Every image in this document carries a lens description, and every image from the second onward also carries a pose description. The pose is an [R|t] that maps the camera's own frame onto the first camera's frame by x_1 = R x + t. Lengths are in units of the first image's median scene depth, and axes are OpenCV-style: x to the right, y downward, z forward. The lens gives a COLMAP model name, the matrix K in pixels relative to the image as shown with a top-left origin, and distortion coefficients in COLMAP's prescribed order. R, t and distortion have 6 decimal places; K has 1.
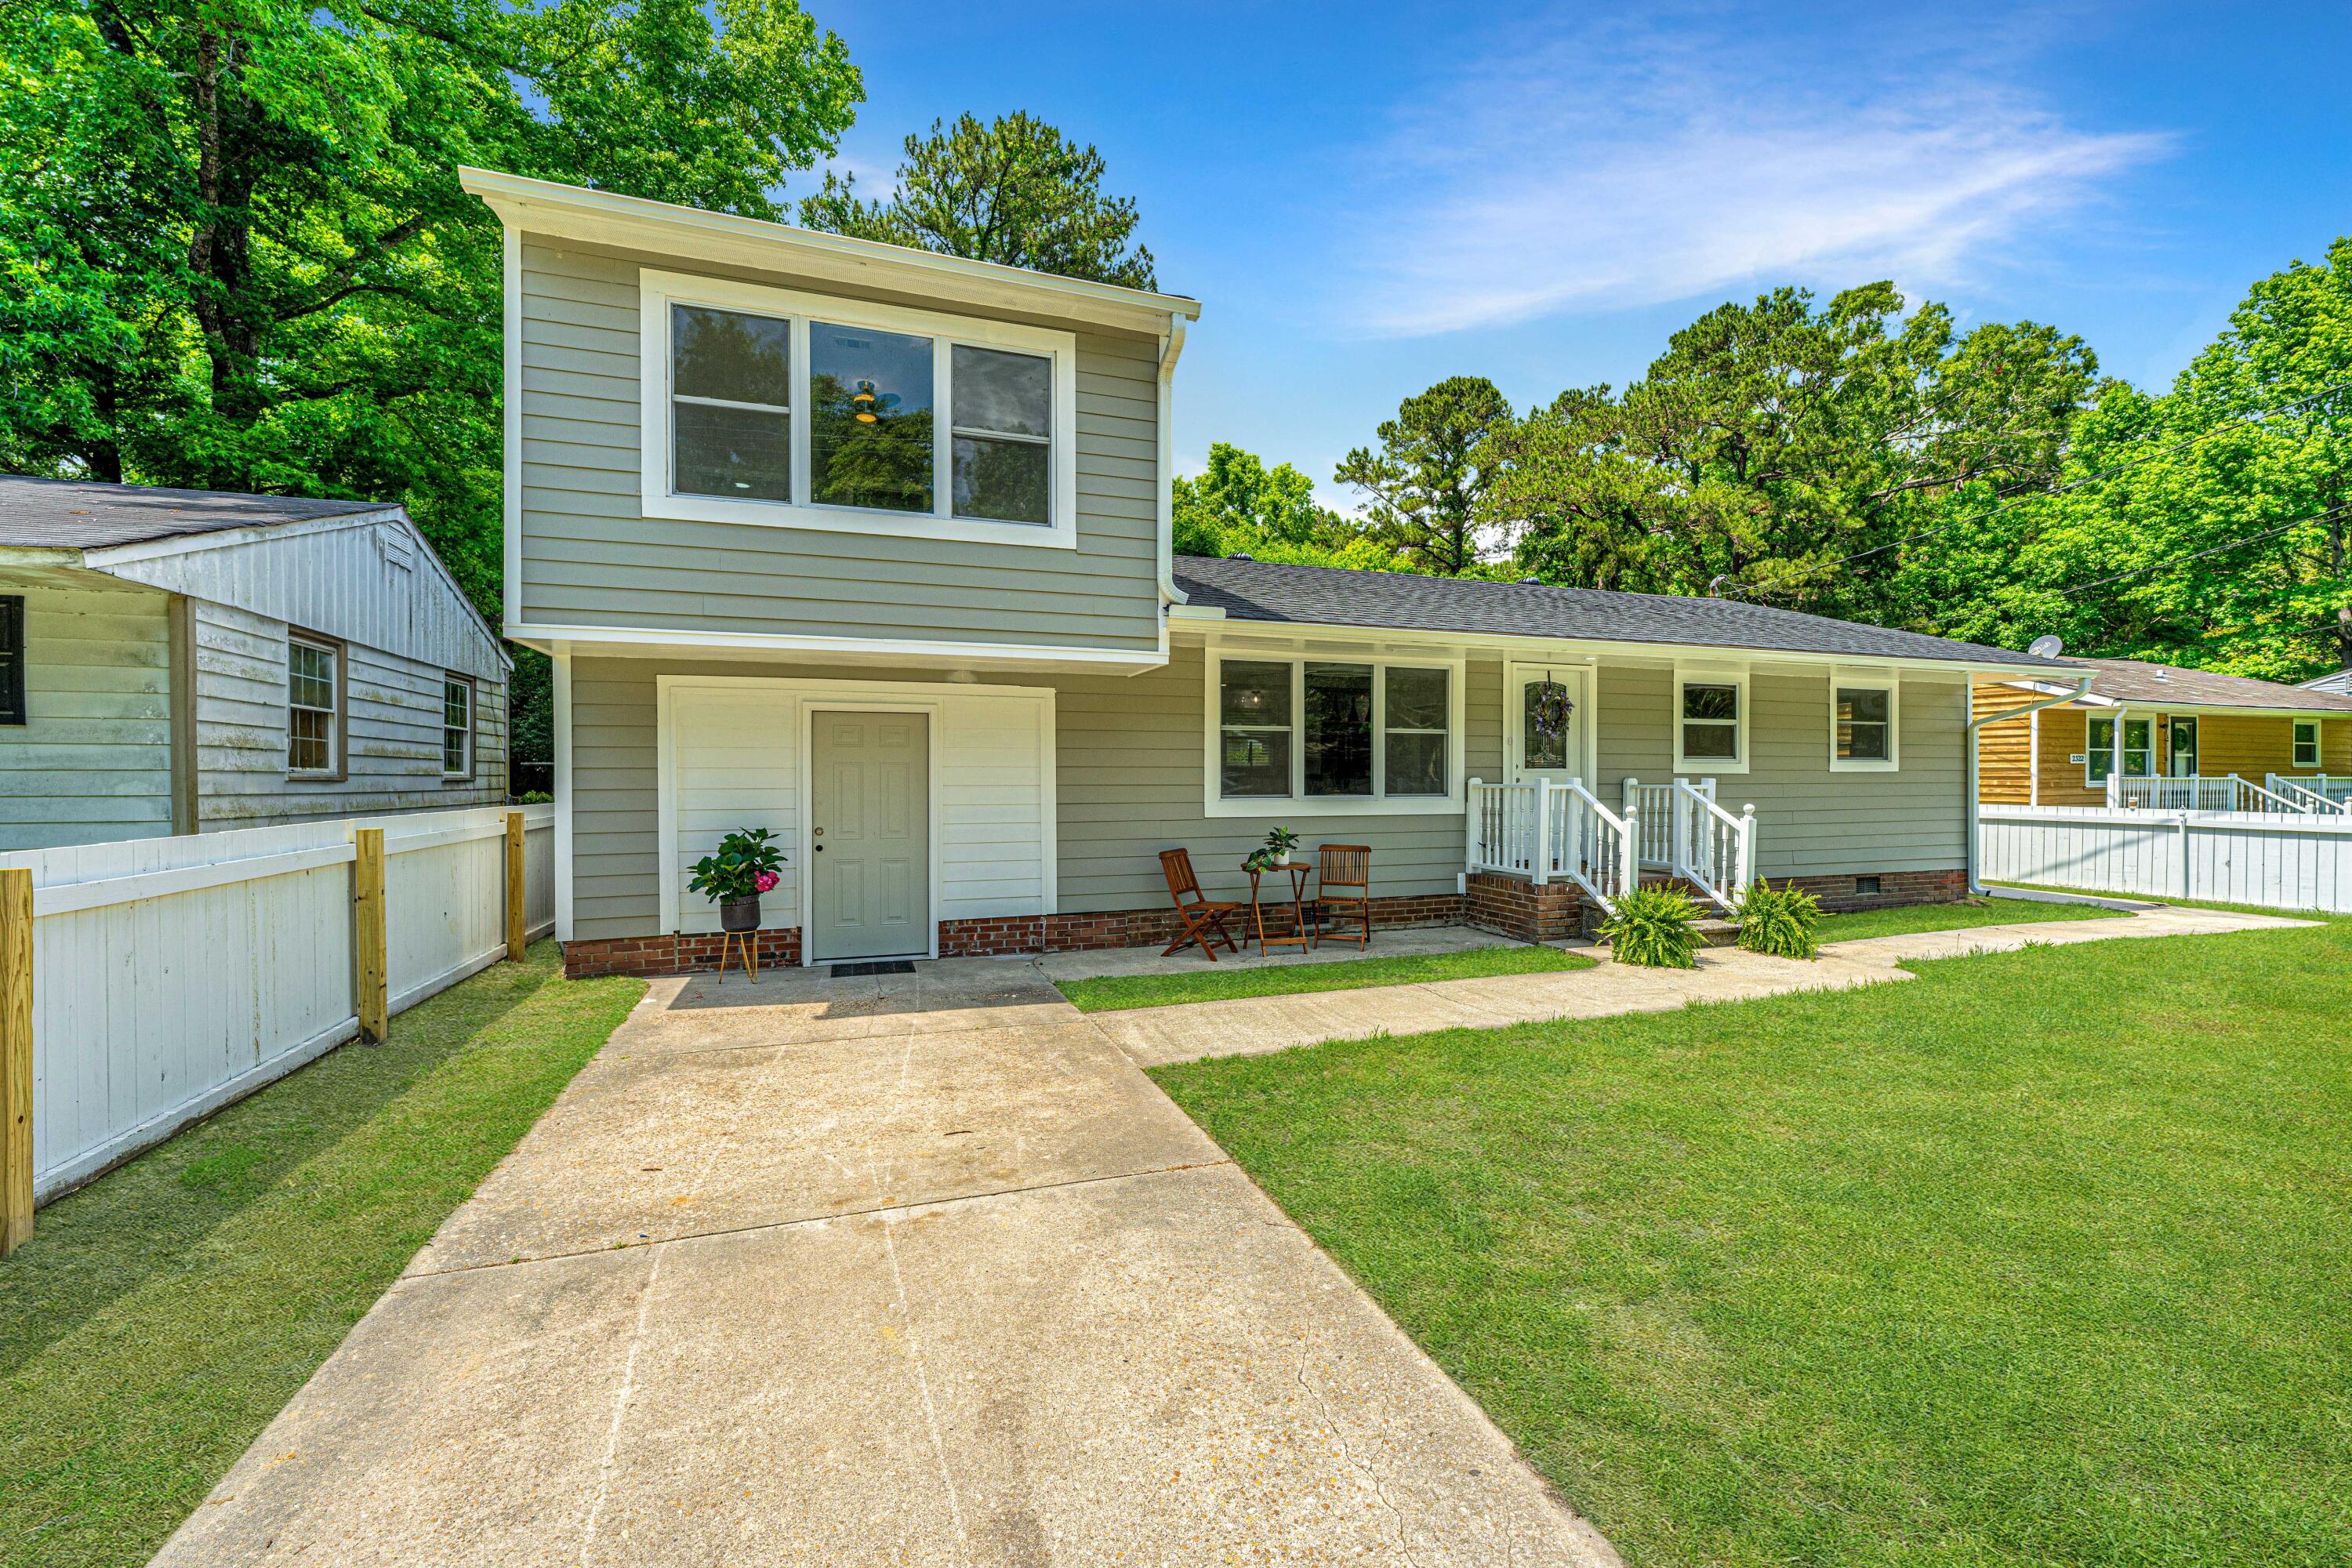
lens RADIAL K [[992.5, 0, 1176.0], [0, 992.5, 784.0], [0, 0, 1]] dist [-0.000809, -0.000115]
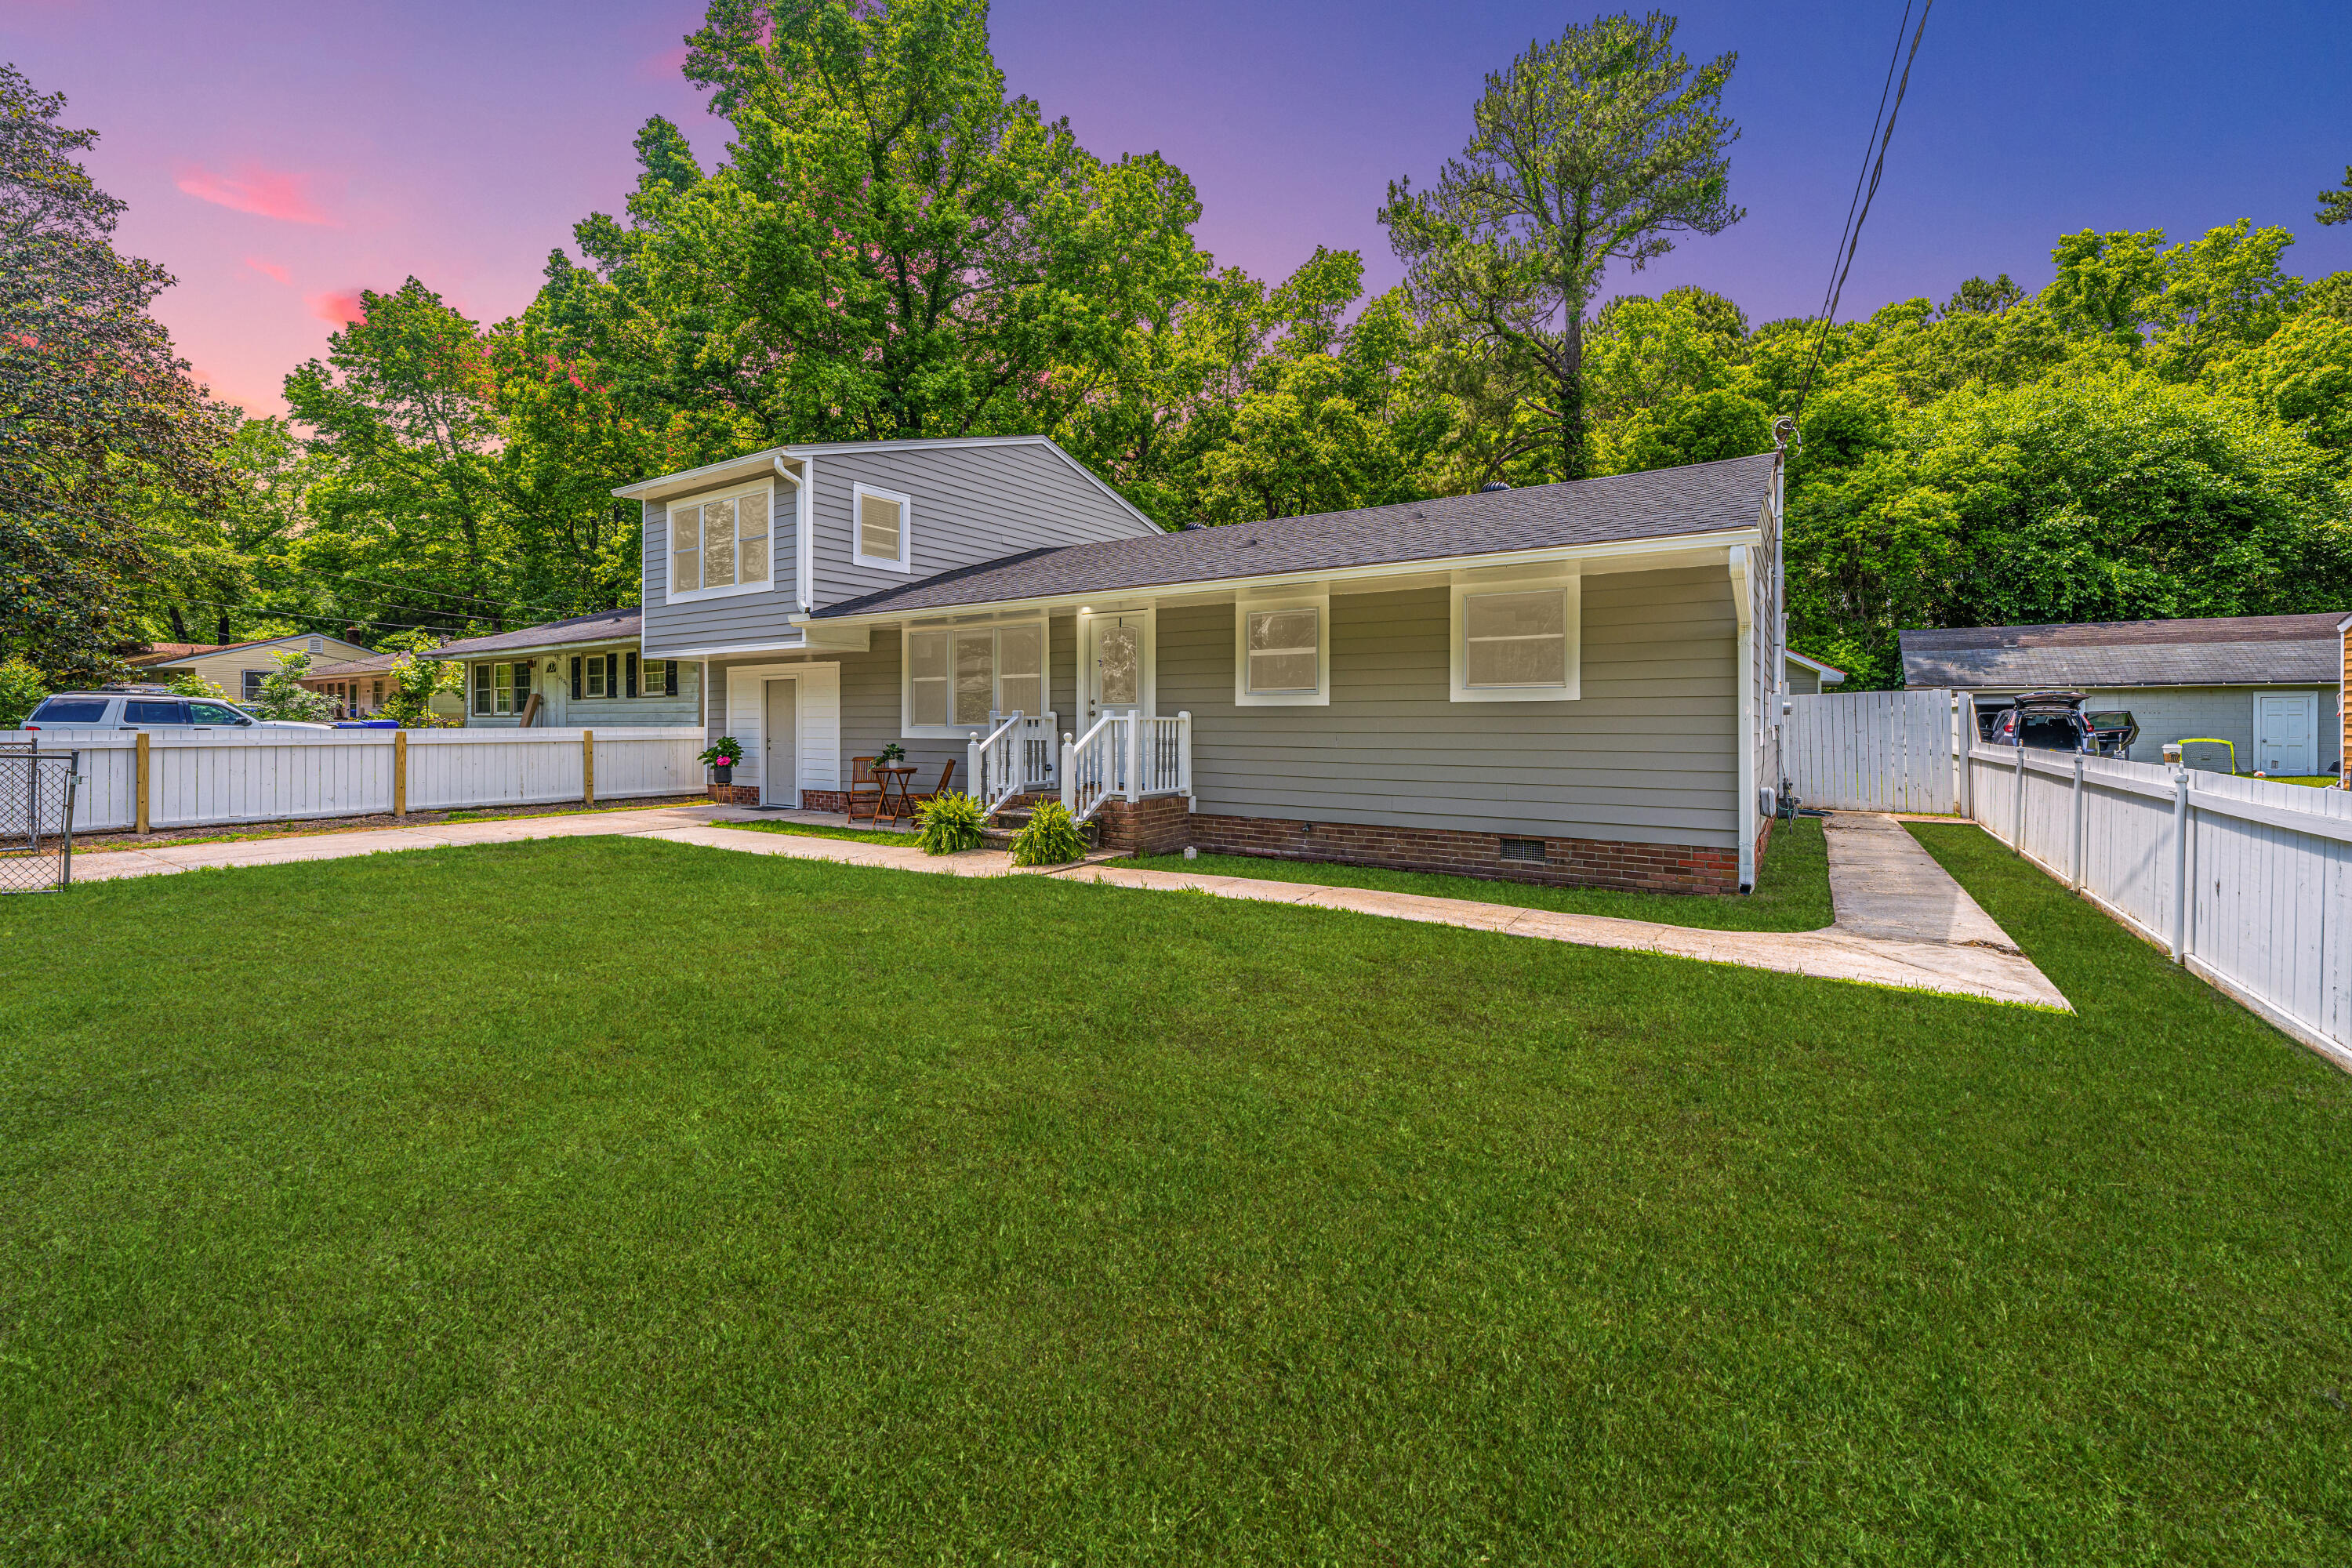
lens RADIAL K [[918.2, 0, 1174.1], [0, 918.2, 724.4], [0, 0, 1]] dist [-0.000081, -0.000019]
pose [[0.601528, 0.004714, -0.798838, 1.274312], [-0.004800, 0.999986, 0.002287, 0.006512], [0.798838, 0.002459, 0.601542, 0.416488]]
